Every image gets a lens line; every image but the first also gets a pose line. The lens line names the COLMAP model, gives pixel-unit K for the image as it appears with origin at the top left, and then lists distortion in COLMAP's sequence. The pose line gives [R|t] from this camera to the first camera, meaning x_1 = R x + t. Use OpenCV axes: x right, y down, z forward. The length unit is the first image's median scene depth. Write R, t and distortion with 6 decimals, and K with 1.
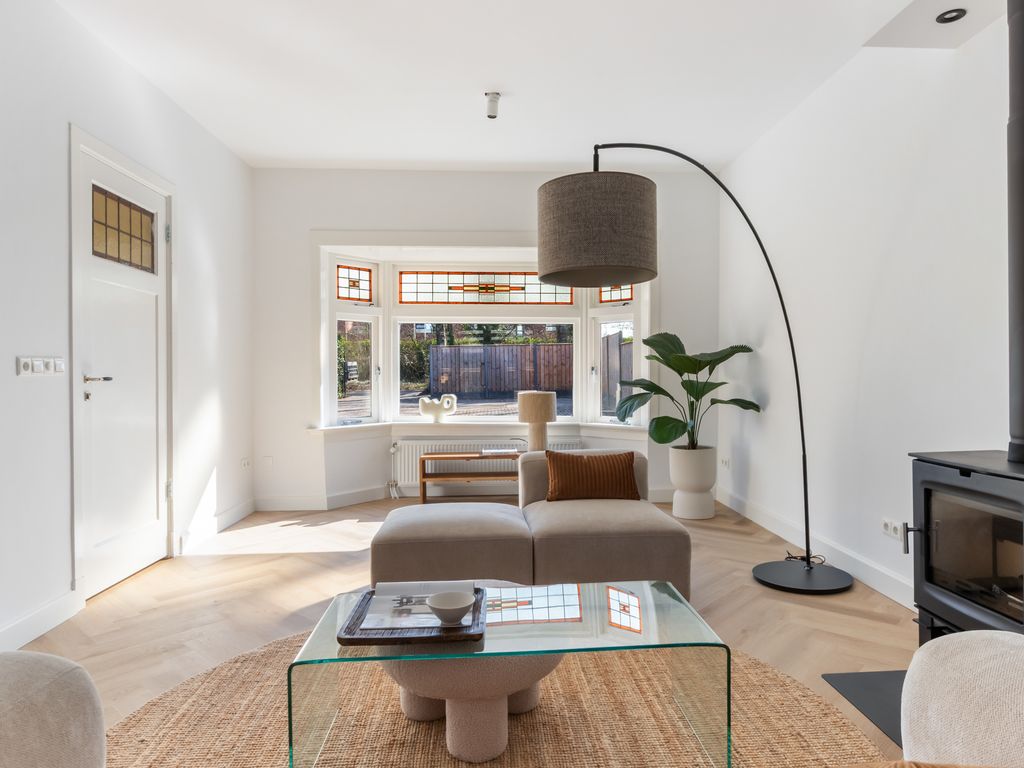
lens RADIAL K [[654.9, 0, 512.0], [0, 654.9, 384.0], [0, 0, 1]] dist [-0.002125, 0.000122]
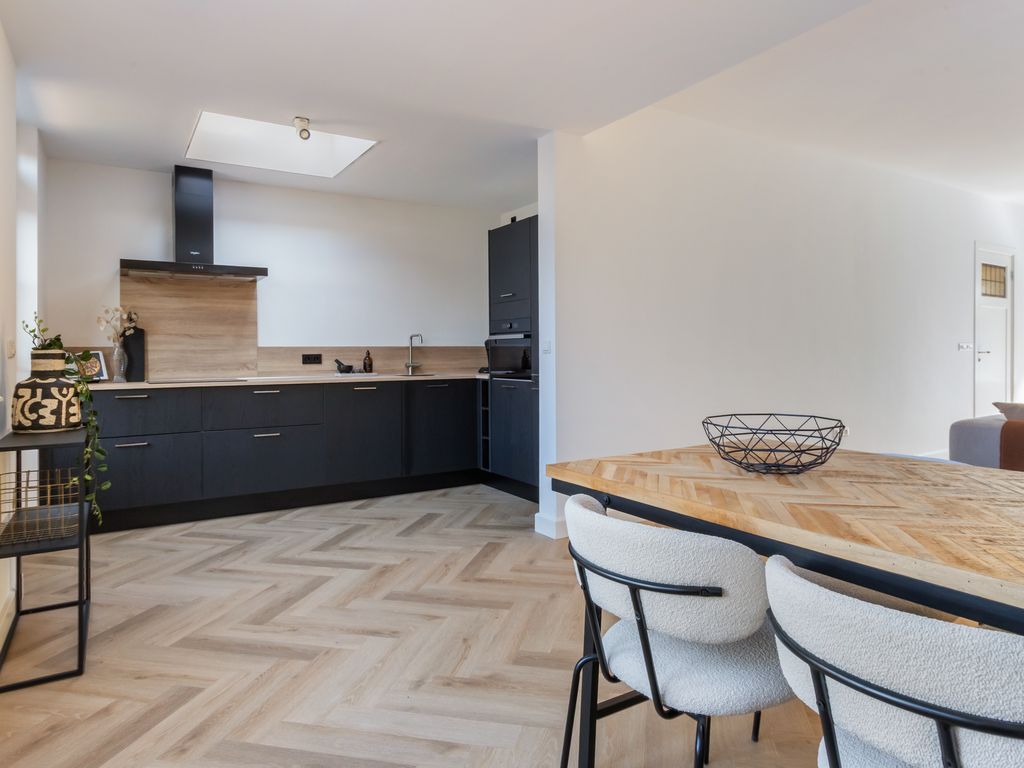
lens RADIAL K [[641.7, 0, 522.7], [0, 641.7, 355.6], [0, 0, 1]] dist [-0.005083, -0.001519]
pose [[0.511630, 0.010457, -0.859142, 0.236852], [-0.011165, 0.999922, 0.005522, 0.005062], [0.859133, 0.006767, 0.511707, -0.806908]]
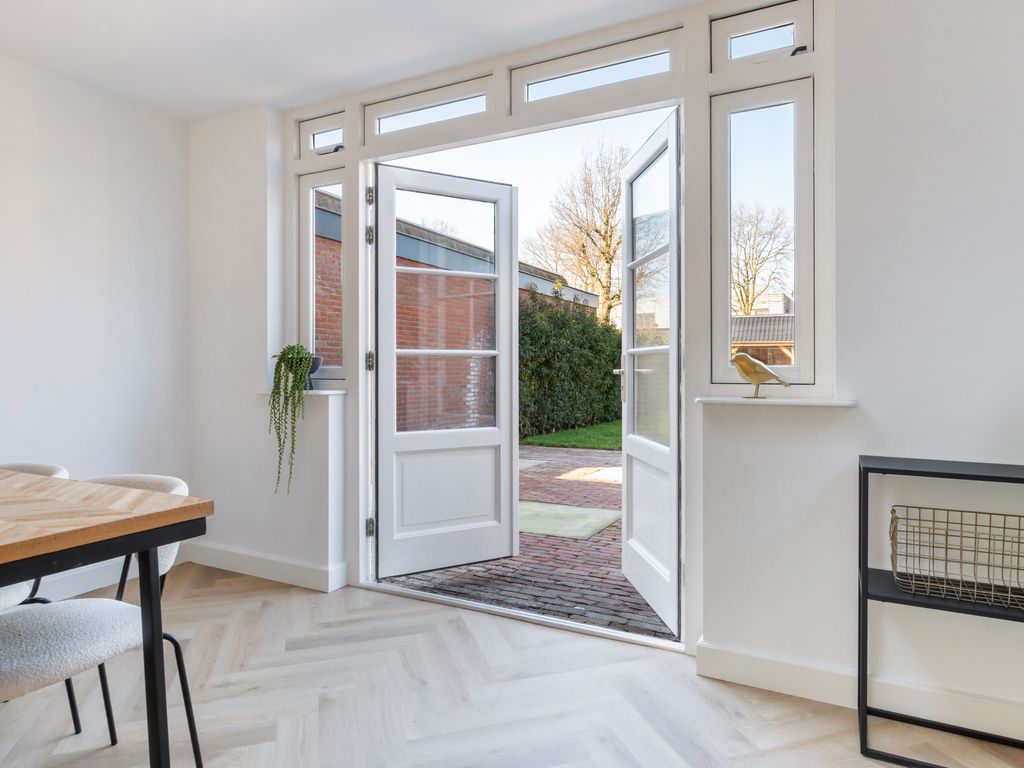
lens RADIAL K [[625.3, 0, 507.0], [0, 625.3, 369.2], [0, 0, 1]] dist [-0.004795, -0.000513]
pose [[-0.870574, 0.012697, 0.491874, -0.238759], [0.019371, 0.999776, 0.008479, 0.009710], [-0.491656, 0.016910, -0.870625, -0.485342]]
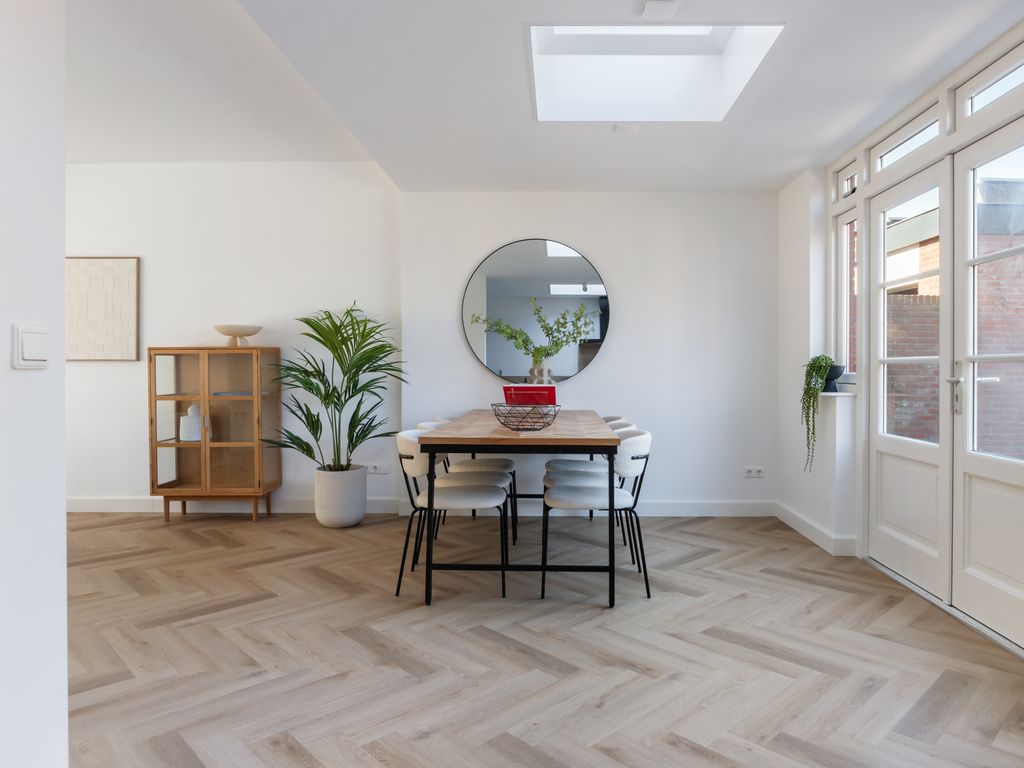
lens RADIAL K [[656.4, 0, 550.7], [0, 656.4, 380.5], [0, 0, 1]] dist [-0.007710, 0.000336]
pose [[0.041242, -0.001596, 0.999148, -0.544902], [0.013517, 0.999908, 0.001040, 0.012105], [-0.999058, 0.013463, 0.041260, -0.603937]]
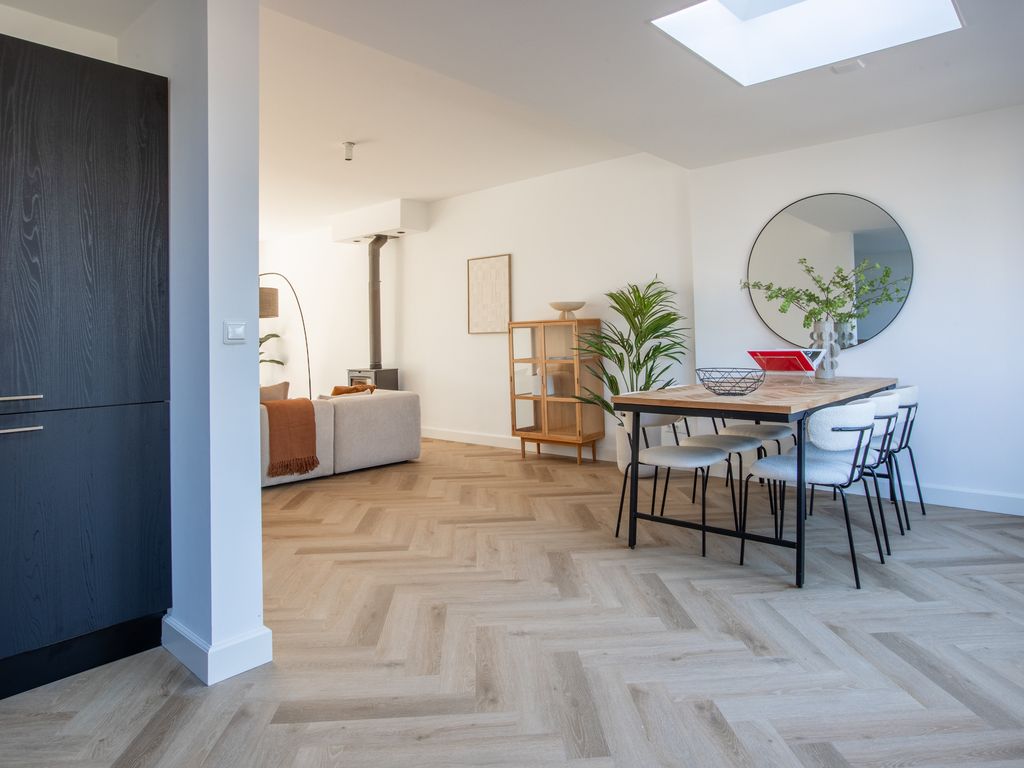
lens RADIAL K [[653.6, 0, 527.7], [0, 653.6, 326.7], [0, 0, 1]] dist [-0.016233, 0.004963]
pose [[0.679728, 0.015623, 0.733297, -0.513525], [0.021229, 0.998935, -0.040960, 0.016194], [-0.733157, 0.043409, 0.678673, -0.825397]]
